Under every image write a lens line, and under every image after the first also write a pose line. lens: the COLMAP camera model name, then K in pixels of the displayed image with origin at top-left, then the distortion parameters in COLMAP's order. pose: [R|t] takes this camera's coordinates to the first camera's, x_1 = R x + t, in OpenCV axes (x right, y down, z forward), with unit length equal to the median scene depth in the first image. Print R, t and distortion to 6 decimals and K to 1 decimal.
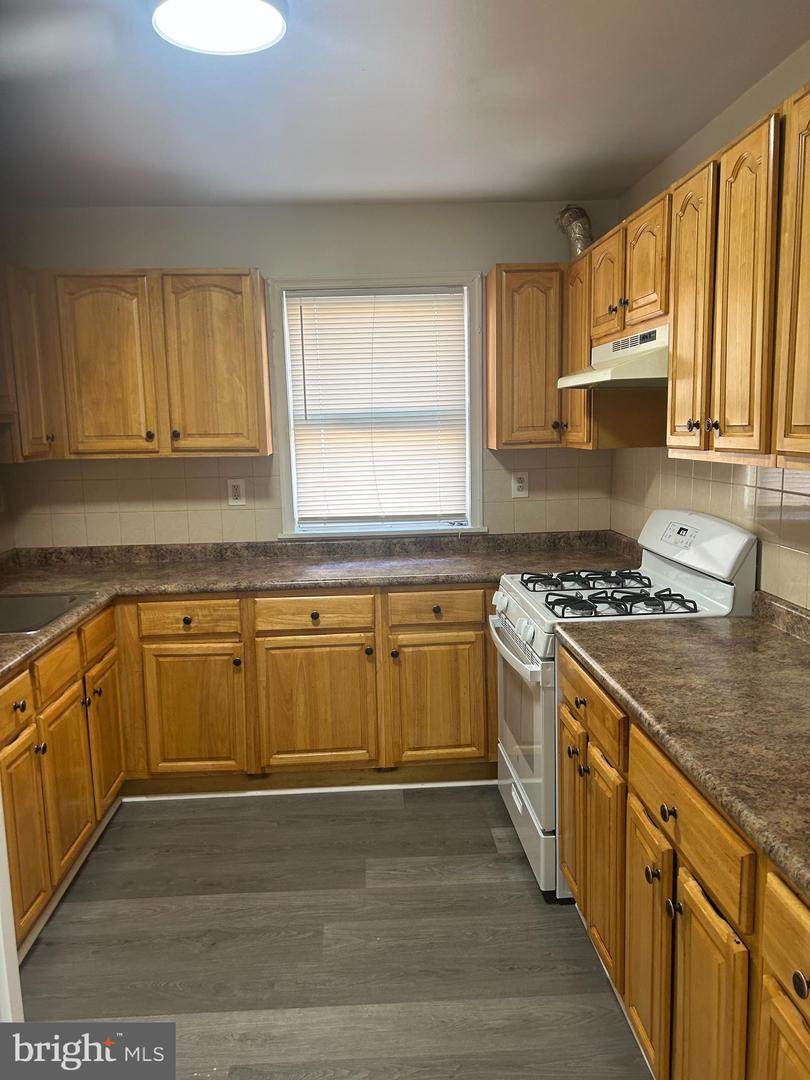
lens RADIAL K [[817.1, 0, 405.5], [0, 817.1, 540.0], [0, 0, 1]] dist [0.001593, 0.000059]
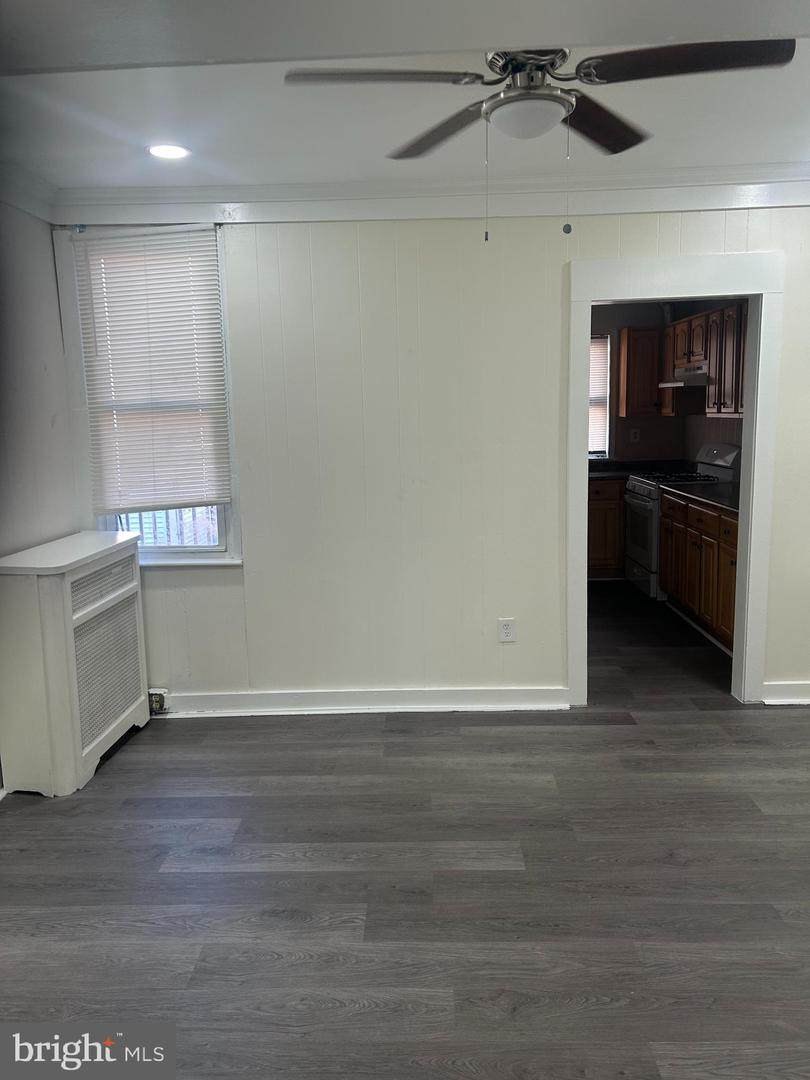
lens RADIAL K [[817.1, 0, 404.3], [0, 817.1, 540.6], [0, 0, 1]] dist [0.001593, 0.000059]
pose [[0.996787, 0.009558, -0.079528, -0.315956], [-0.007961, 0.999761, 0.020368, 0.185706], [0.079704, -0.019669, 0.996625, -1.251354]]
